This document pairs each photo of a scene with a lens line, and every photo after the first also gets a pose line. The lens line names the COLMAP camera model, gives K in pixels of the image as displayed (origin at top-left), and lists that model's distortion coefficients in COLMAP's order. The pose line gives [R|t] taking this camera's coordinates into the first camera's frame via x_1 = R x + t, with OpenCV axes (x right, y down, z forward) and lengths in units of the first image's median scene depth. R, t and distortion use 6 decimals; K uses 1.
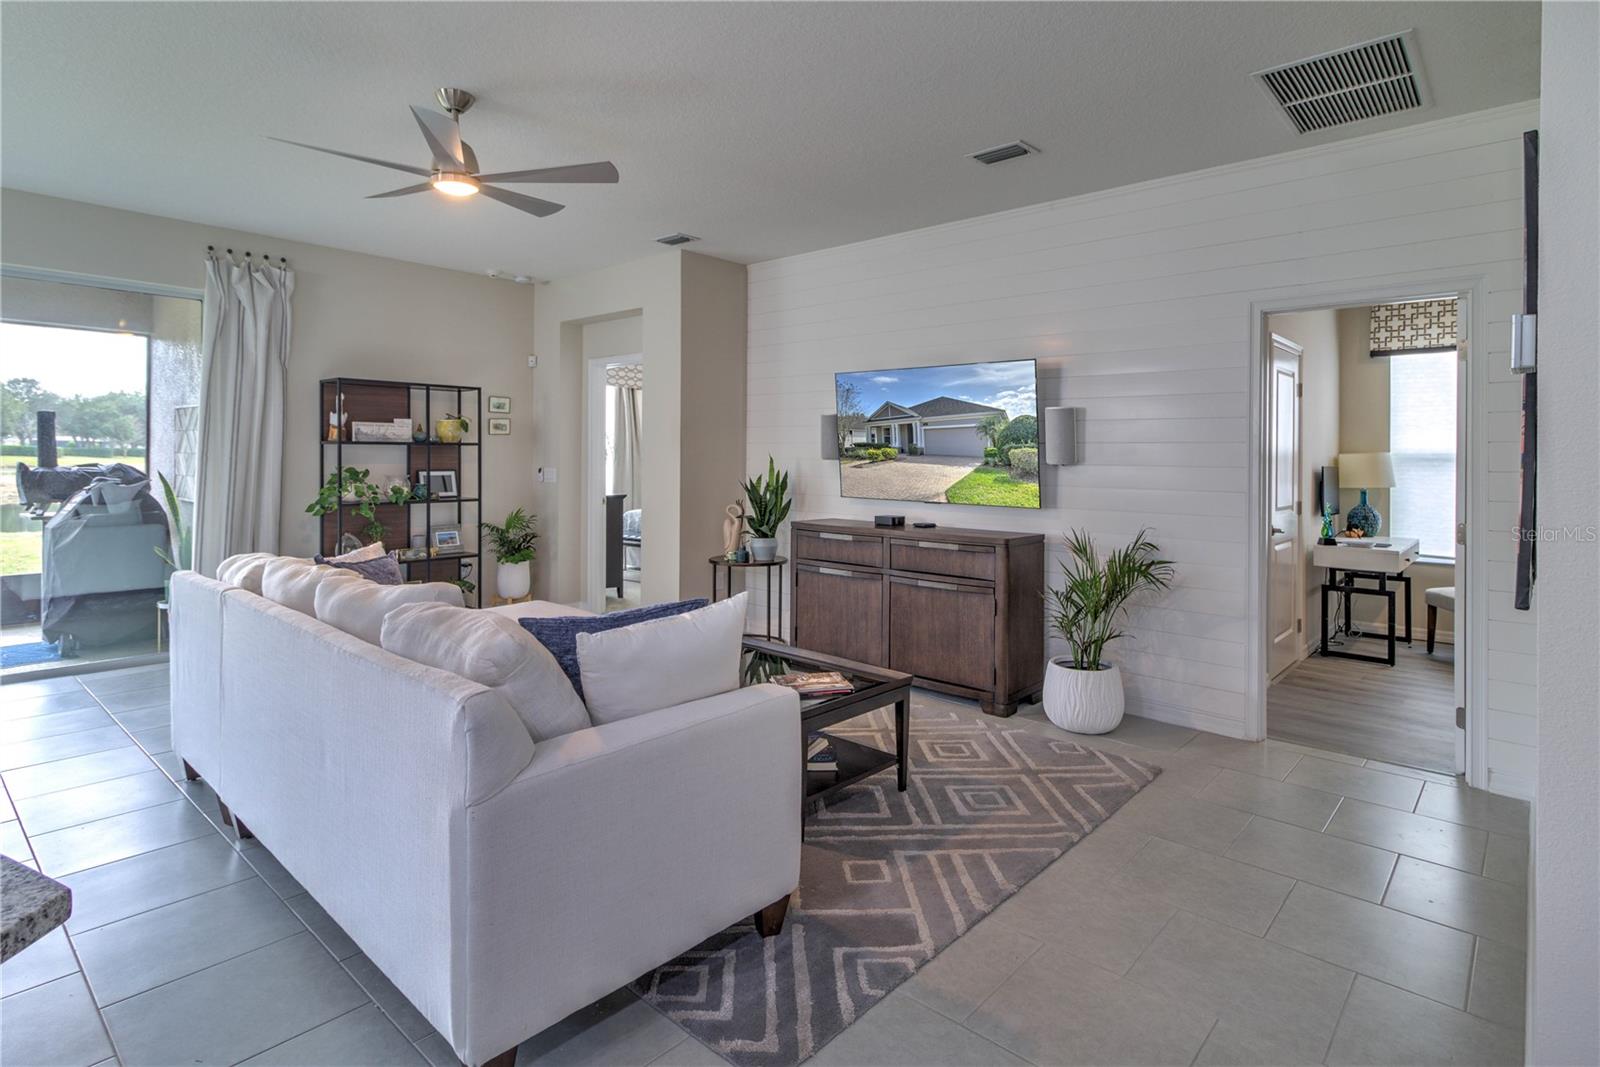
lens RADIAL K [[826.3, 0, 807.1], [0, 826.3, 457.8], [0, 0, 1]] dist [0.005518, 0.000965]
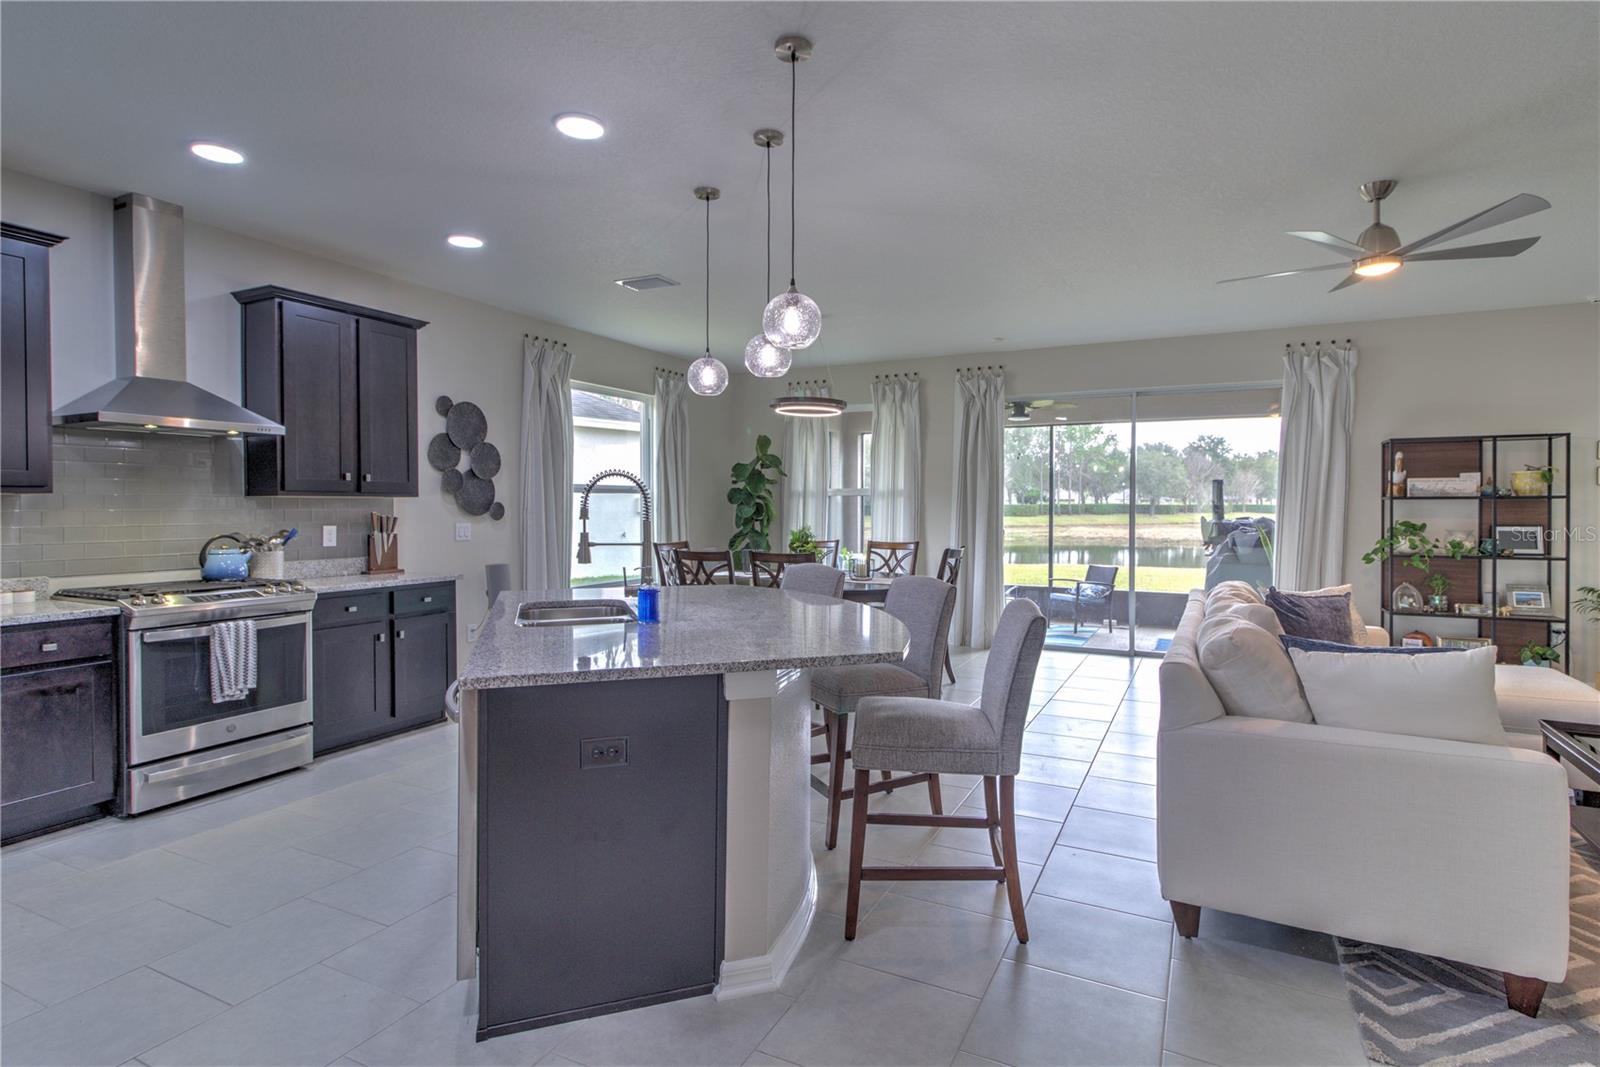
lens RADIAL K [[798.8, 0, 815.7], [0, 798.8, 519.3], [0, 0, 1]] dist [0.002504, 0.000352]
pose [[0.261853, 0.005650, -0.965091, 0.253548], [0.000184, 0.999983, 0.005904, 0.002909], [0.965108, -0.001723, 0.261847, -0.007670]]
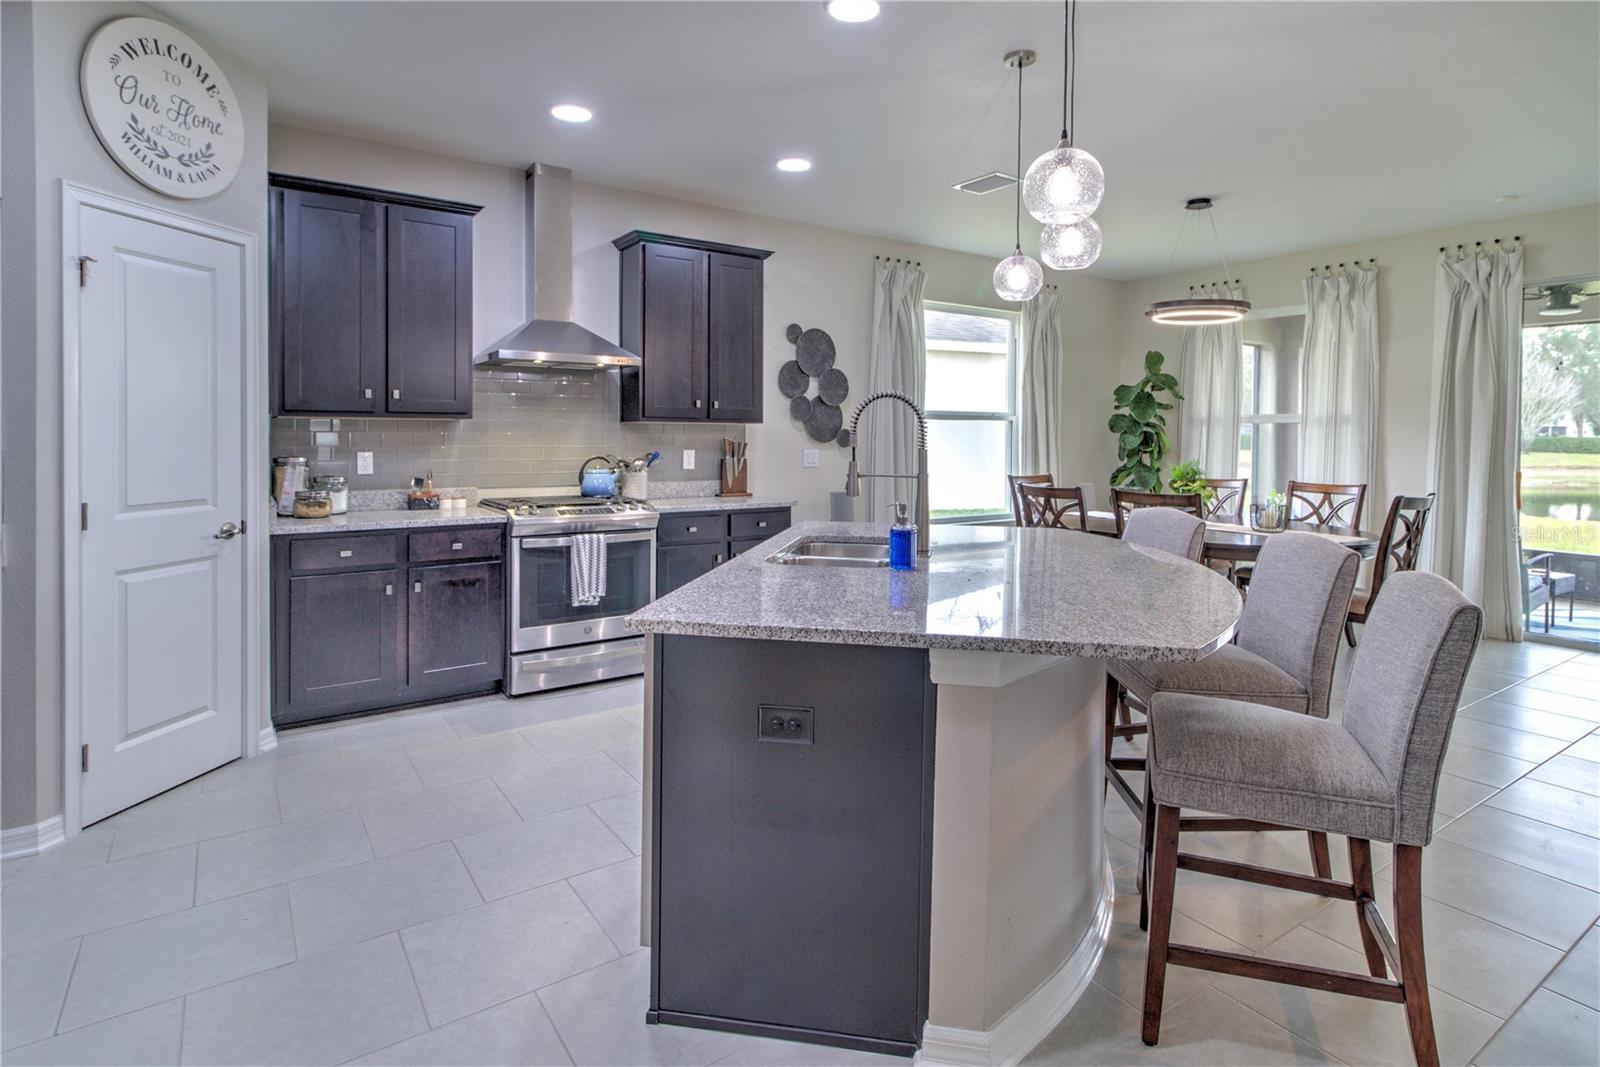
lens RADIAL K [[829.3, 0, 812.3], [0, 829.3, 442.8], [0, 0, 1]] dist [0.005451, 0.000719]
pose [[-0.238552, -0.001671, -0.971128, 0.182386], [-0.012681, 0.999919, 0.001395, 0.003444], [0.971047, 0.012648, -0.238554, 0.078463]]
